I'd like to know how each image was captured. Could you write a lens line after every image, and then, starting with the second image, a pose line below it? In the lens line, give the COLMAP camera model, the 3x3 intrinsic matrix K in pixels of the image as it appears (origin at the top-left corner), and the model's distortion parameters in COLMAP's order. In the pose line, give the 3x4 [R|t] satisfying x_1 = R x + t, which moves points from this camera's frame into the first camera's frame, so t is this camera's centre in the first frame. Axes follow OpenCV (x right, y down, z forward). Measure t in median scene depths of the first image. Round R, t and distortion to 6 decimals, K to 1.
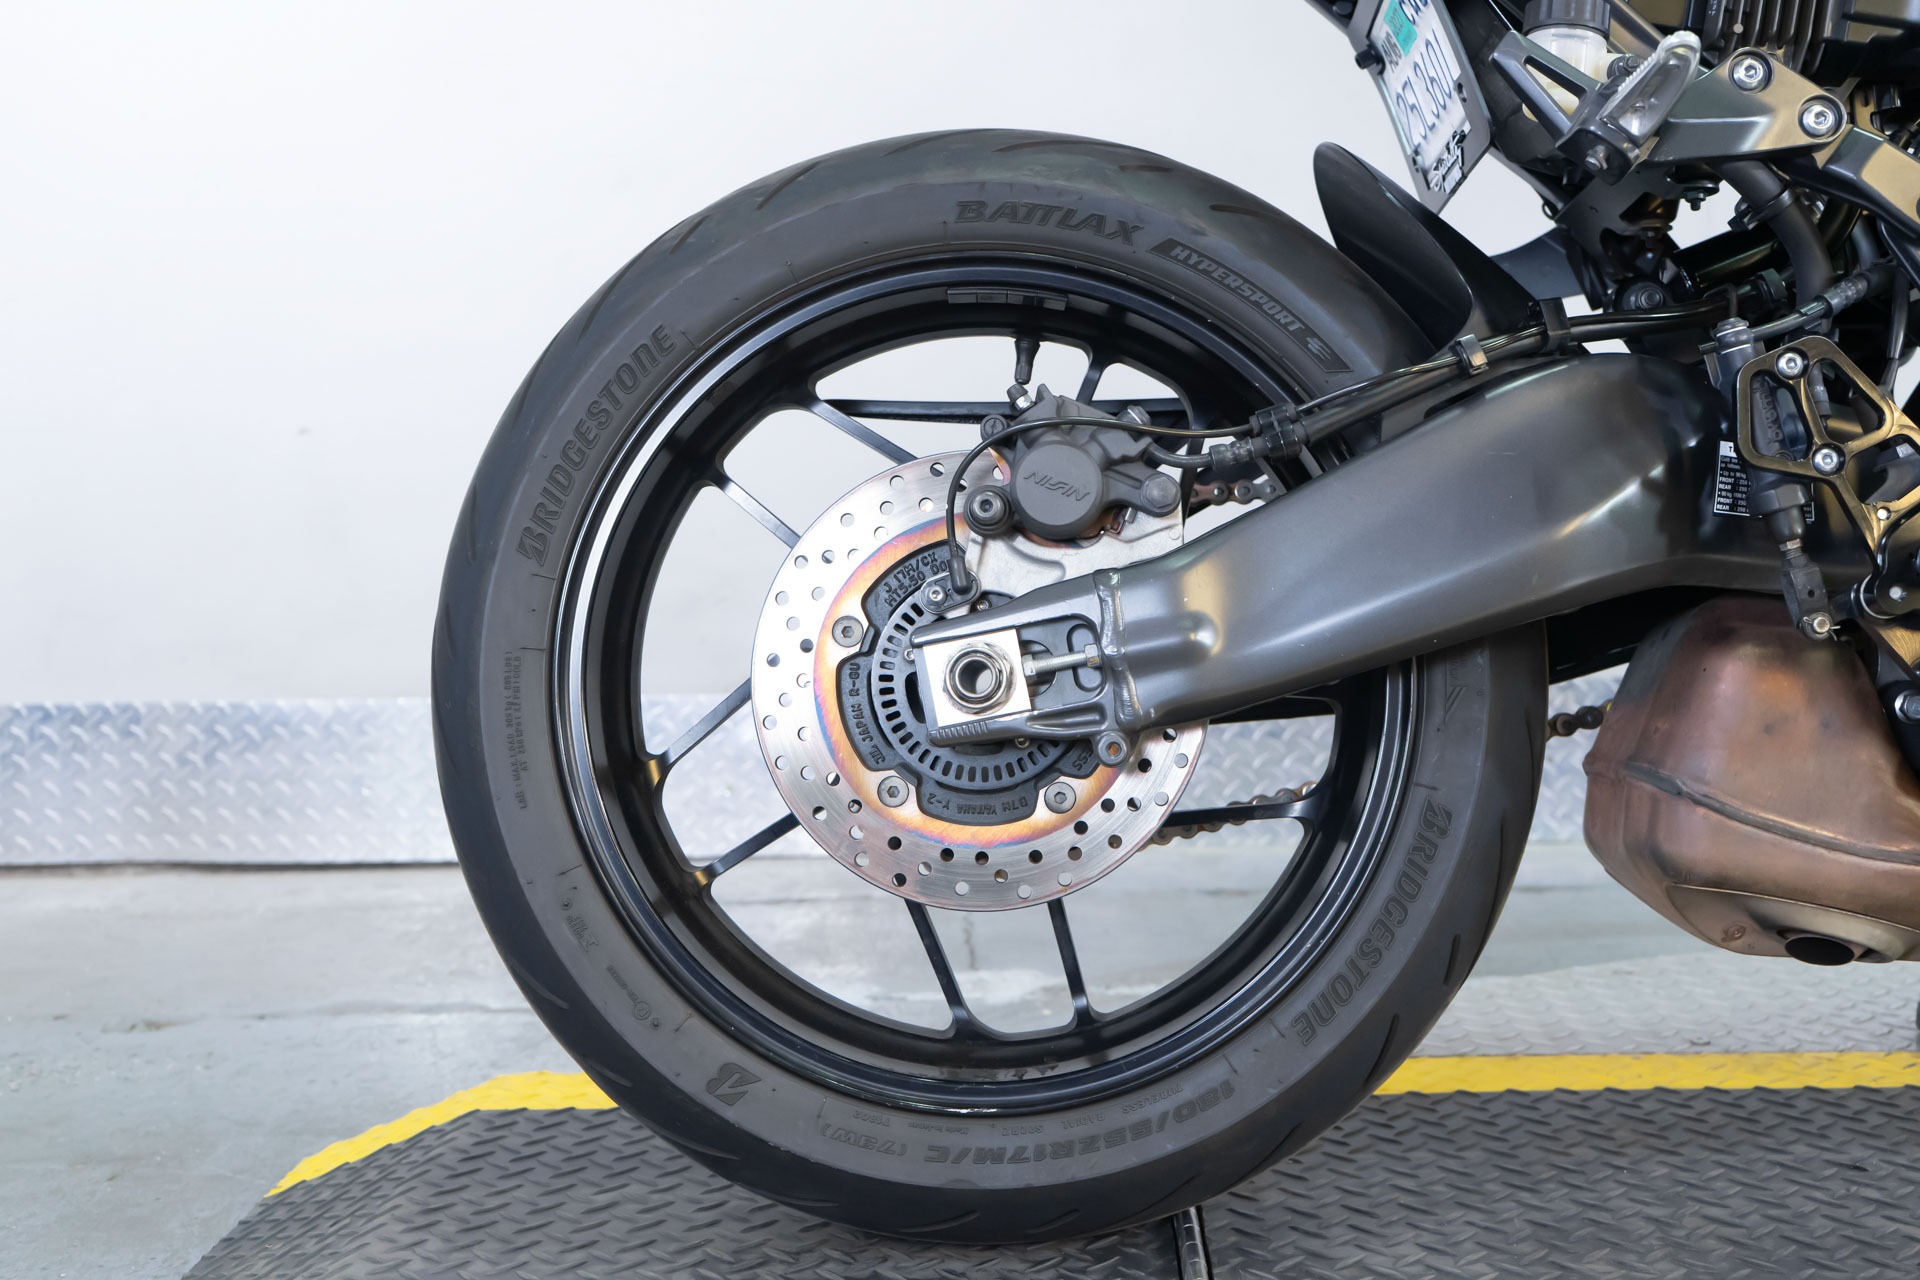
lens RADIAL K [[2164.9, 0, 954.6], [0, 2164.9, 649.3], [0, 0, 1]] dist [0.014185, 0.000000]
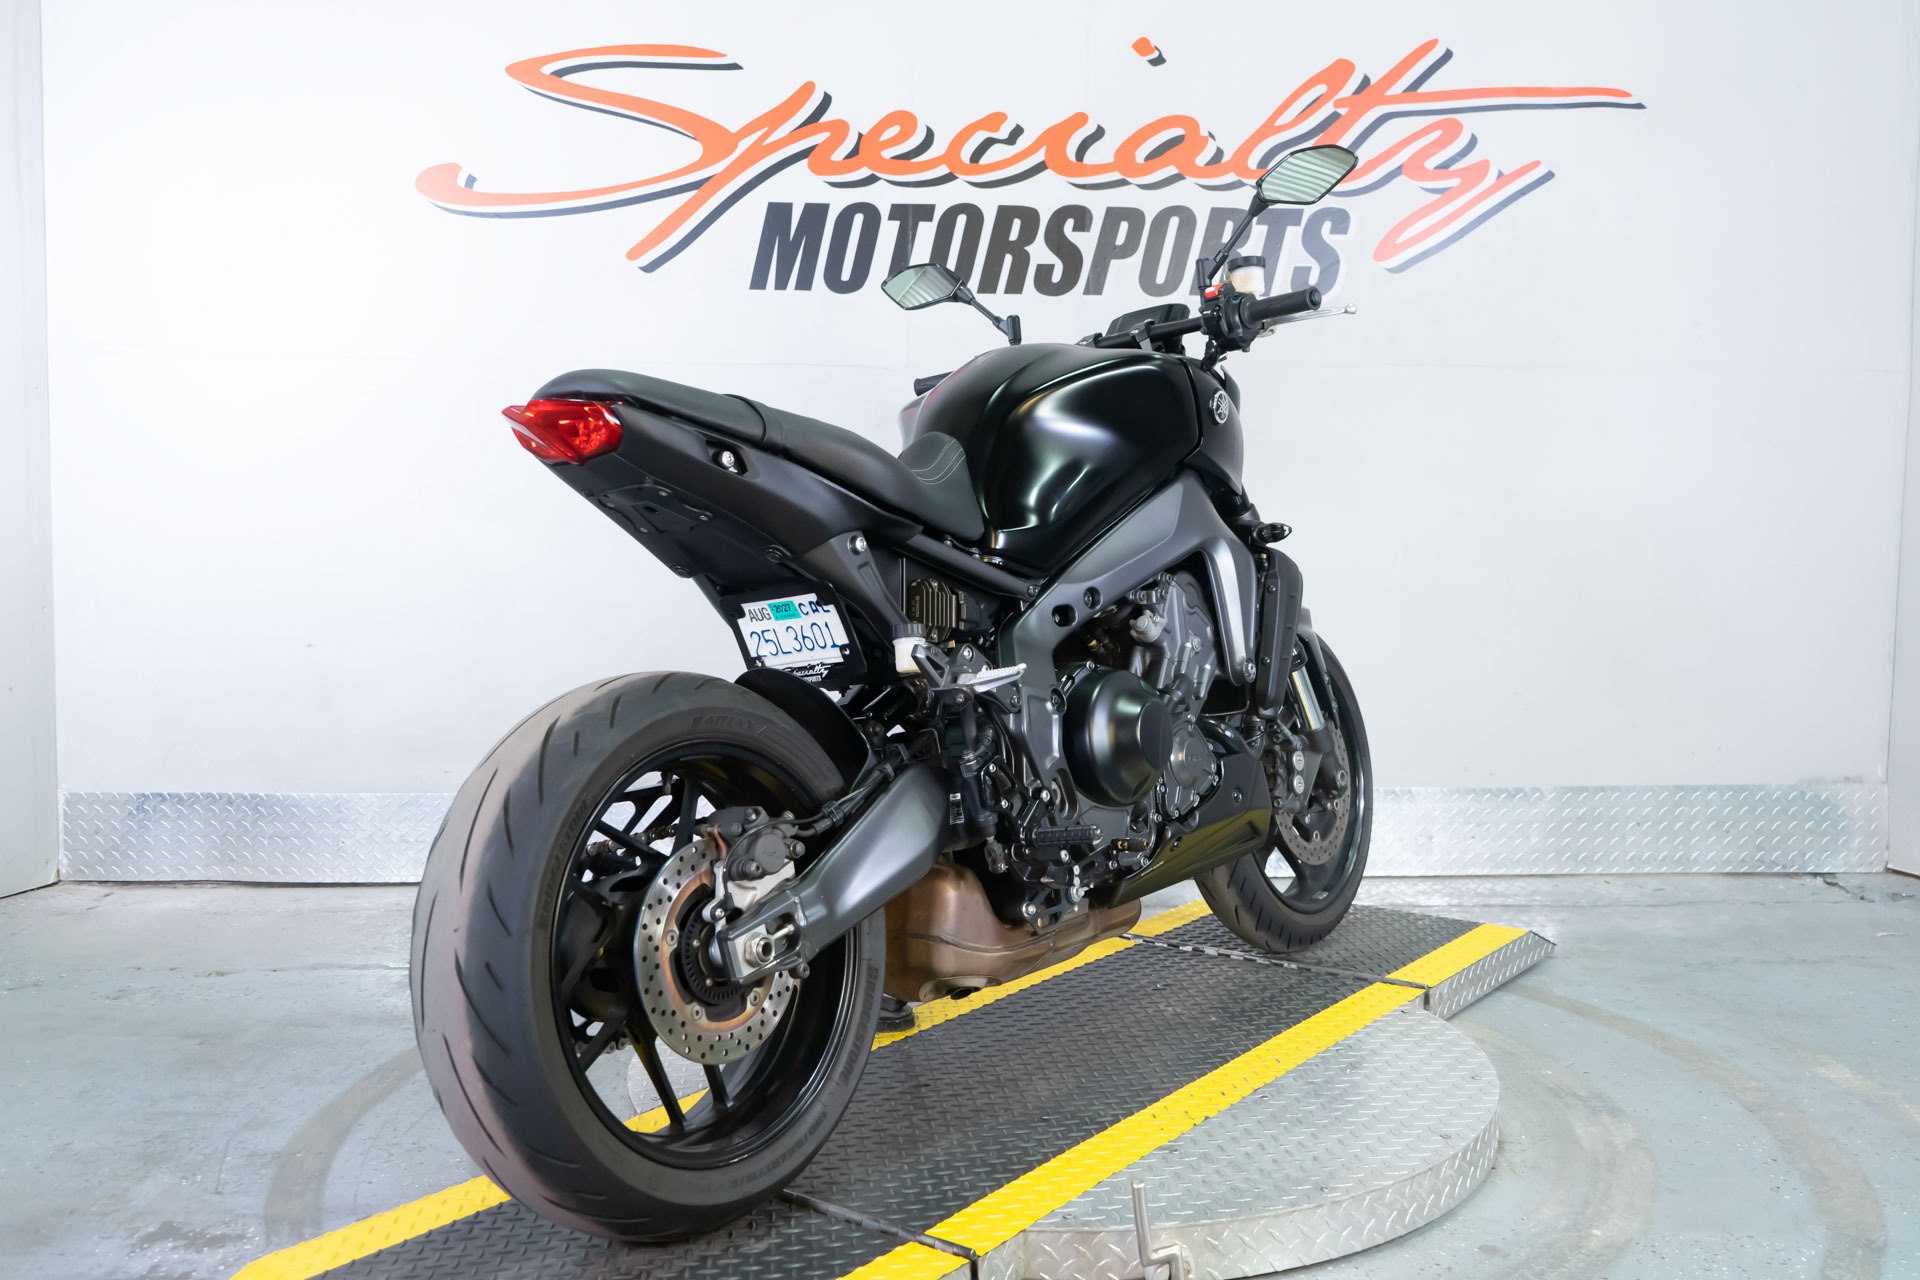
lens RADIAL K [[1834.0, 0, 957.8], [0, 1834.0, 637.1], [0, 0, 1]] dist [0.007629, 0.000000]
pose [[0.999553, 0.015794, 0.025371, 0.462136], [-0.015577, 0.999840, -0.008747, -0.233541], [-0.025505, 0.008348, 0.999640, -1.253489]]
